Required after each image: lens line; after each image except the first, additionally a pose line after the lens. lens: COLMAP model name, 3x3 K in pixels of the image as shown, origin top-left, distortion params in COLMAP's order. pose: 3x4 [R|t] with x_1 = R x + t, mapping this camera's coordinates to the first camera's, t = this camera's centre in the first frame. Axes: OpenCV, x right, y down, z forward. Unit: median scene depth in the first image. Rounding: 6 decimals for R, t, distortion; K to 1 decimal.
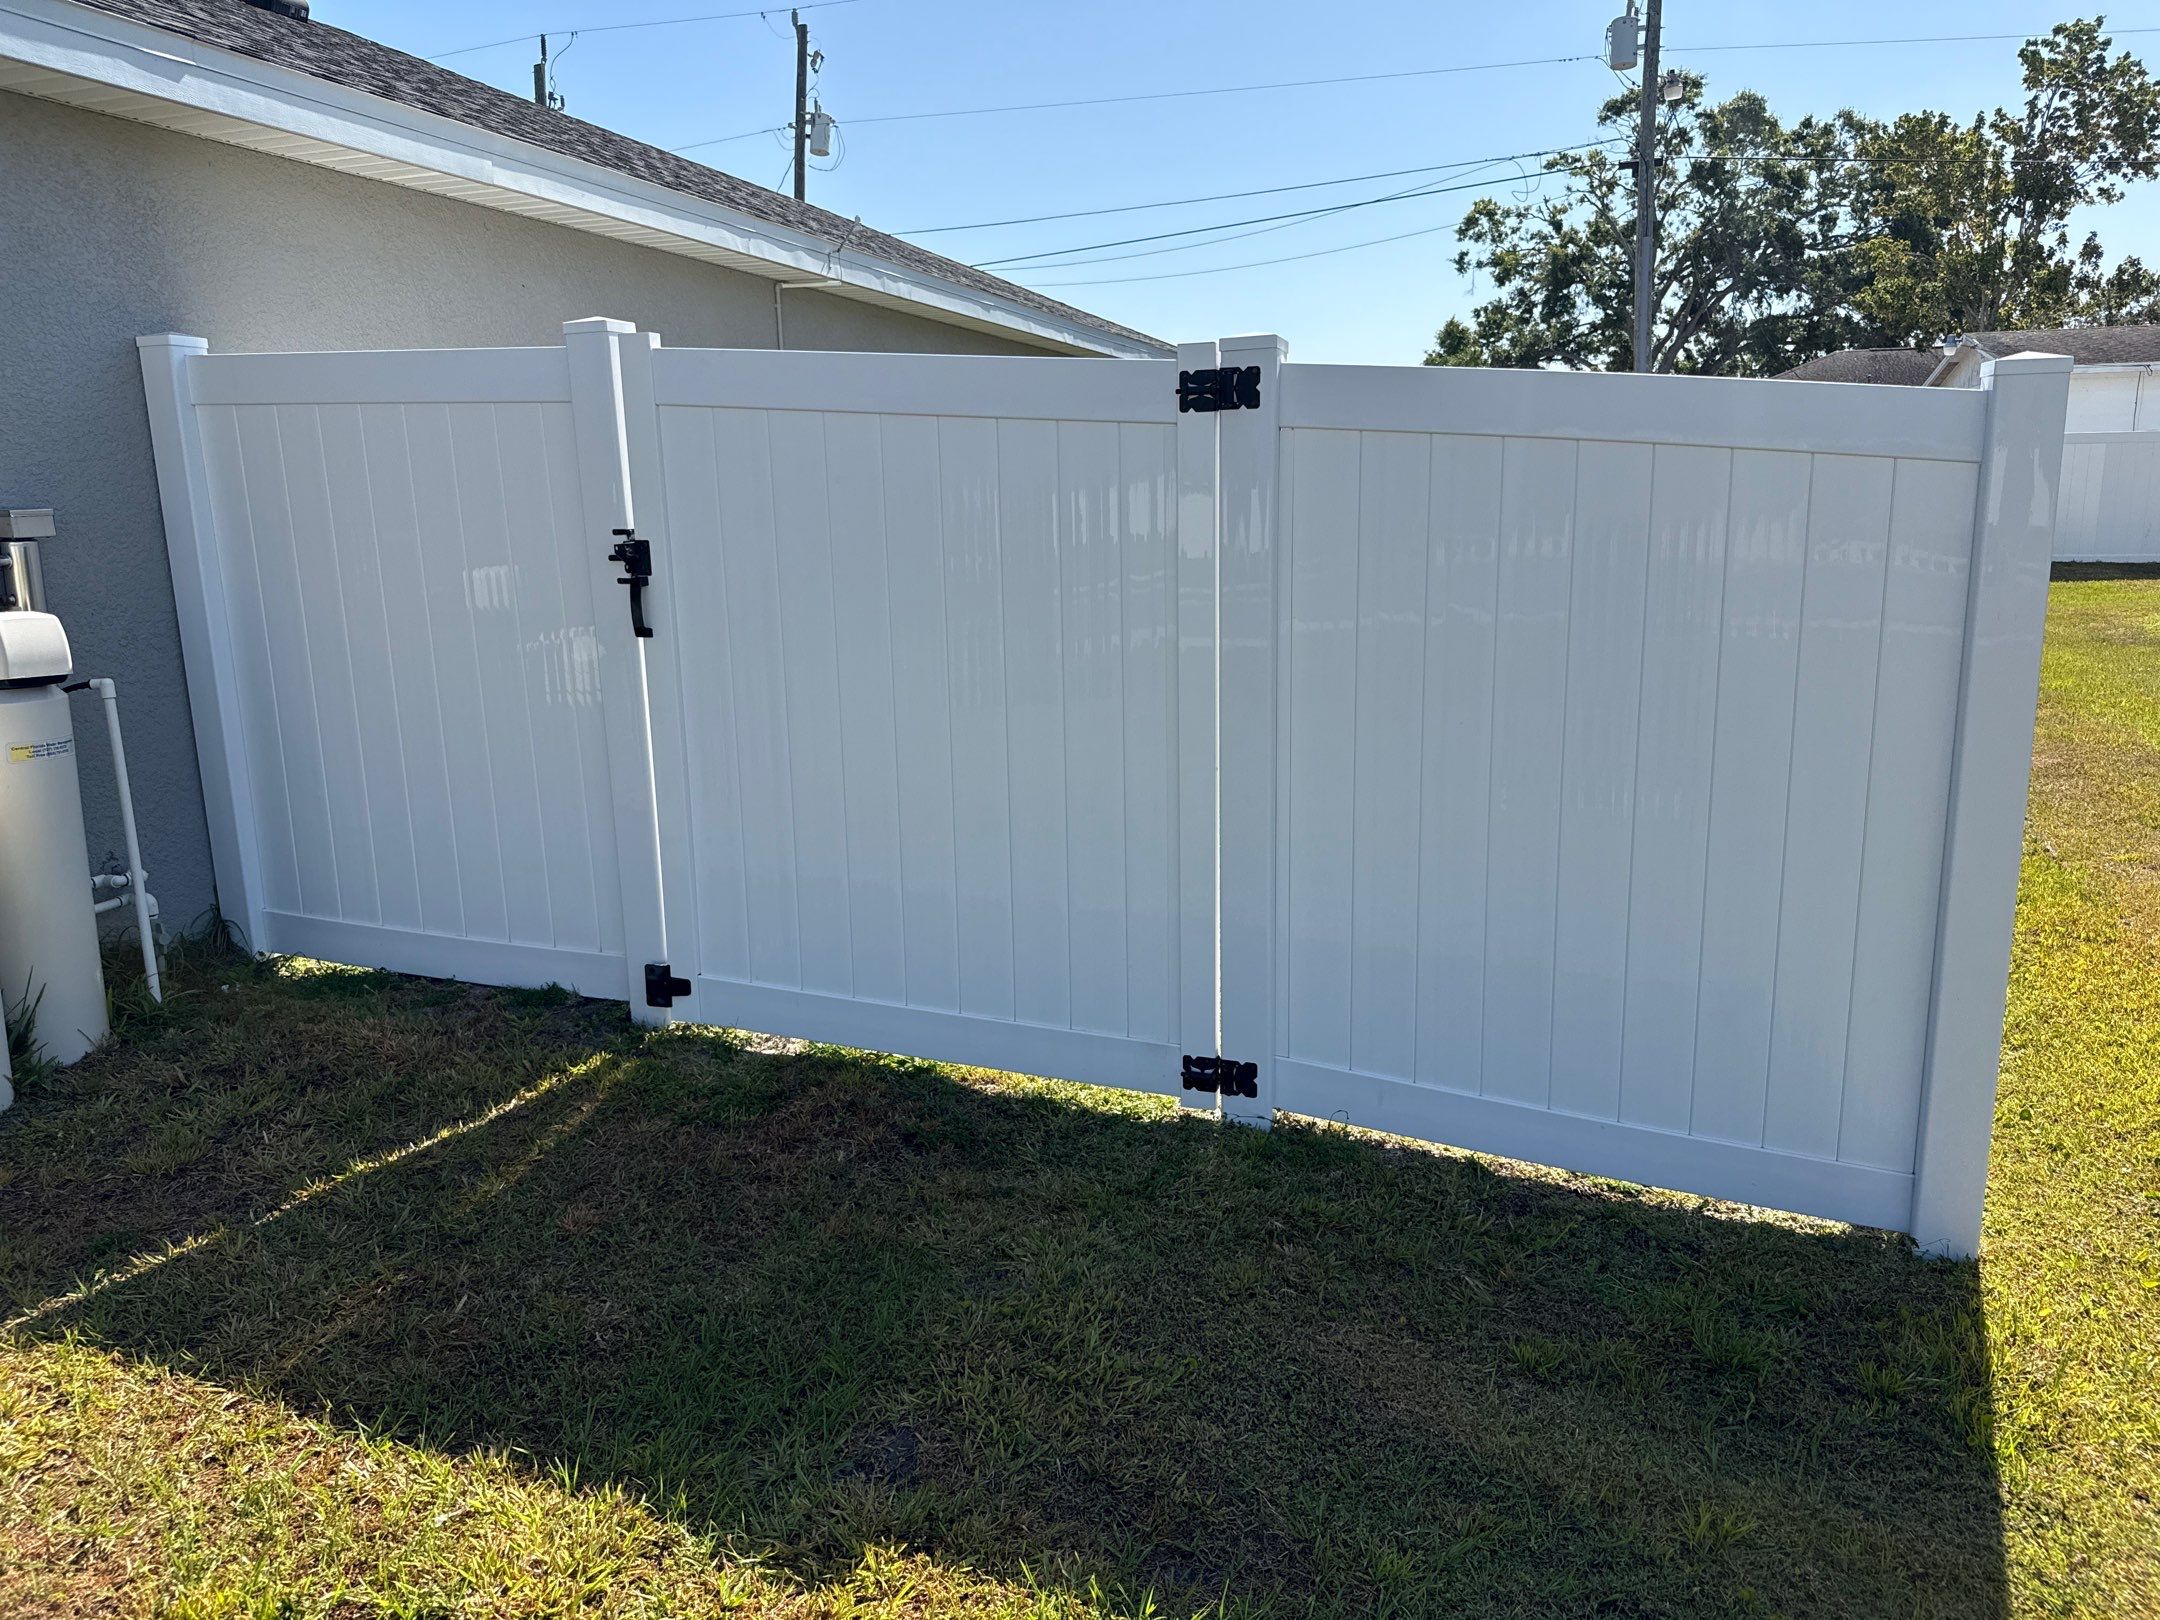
lens RADIAL K [[1586.9, 0, 1081.4], [0, 1586.9, 803.0], [0, 0, 1]] dist [0.006835, -0.008433]
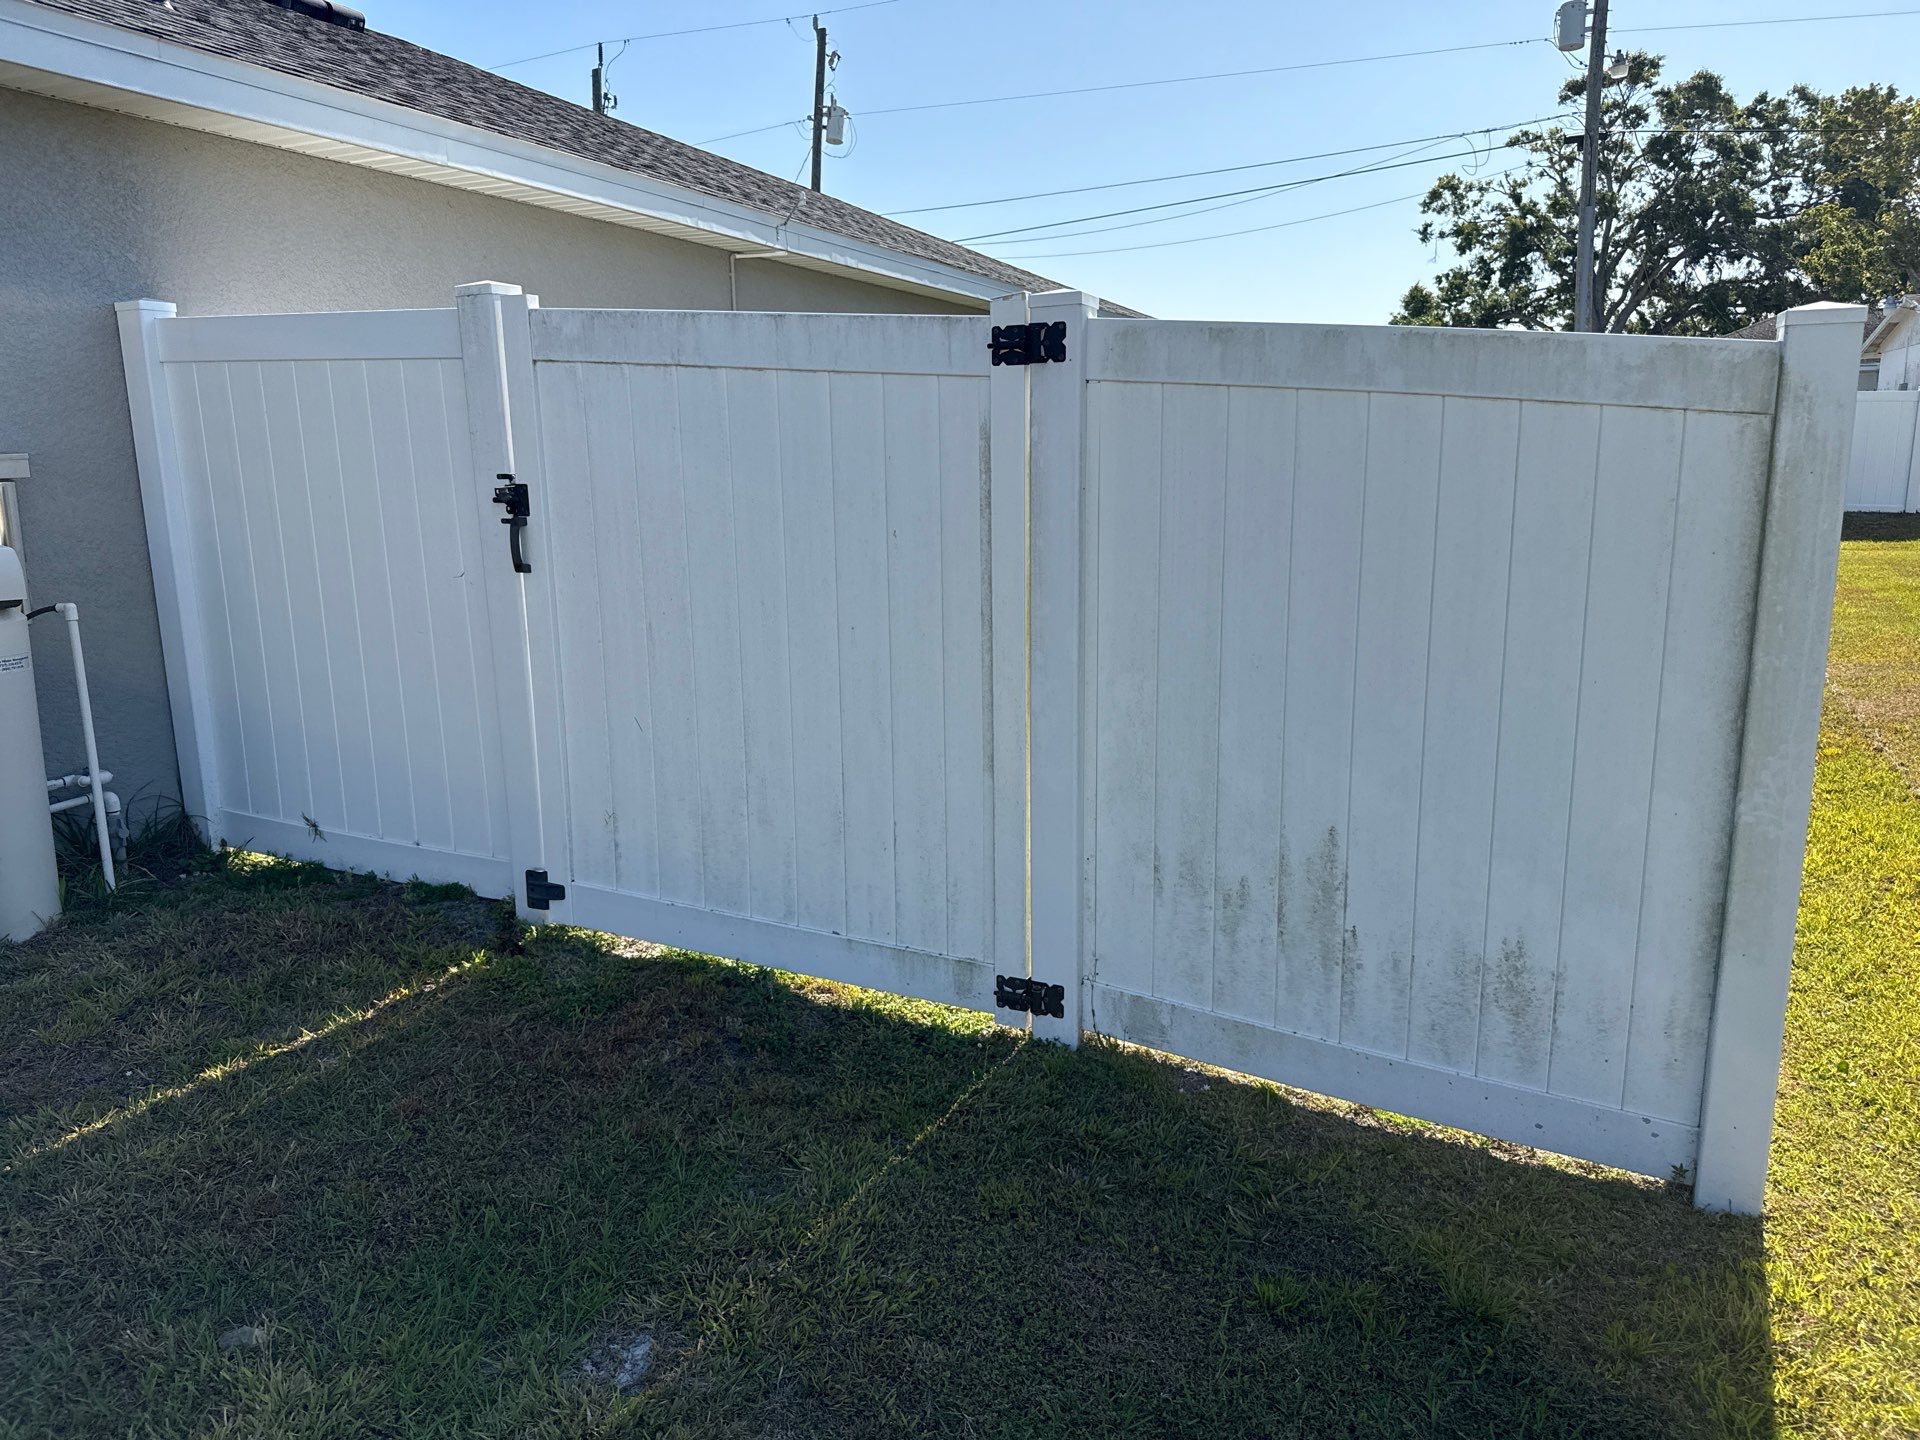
lens RADIAL K [[1398.2, 0, 960.2], [0, 1398.2, 721.4], [0, 0, 1]] dist [0.000769, -0.001881]
pose [[0.994929, 0.023123, -0.097887, 0.115426], [-0.022781, 0.999730, 0.004611, -0.012386], [0.097967, -0.002358, 0.995187, 0.064589]]
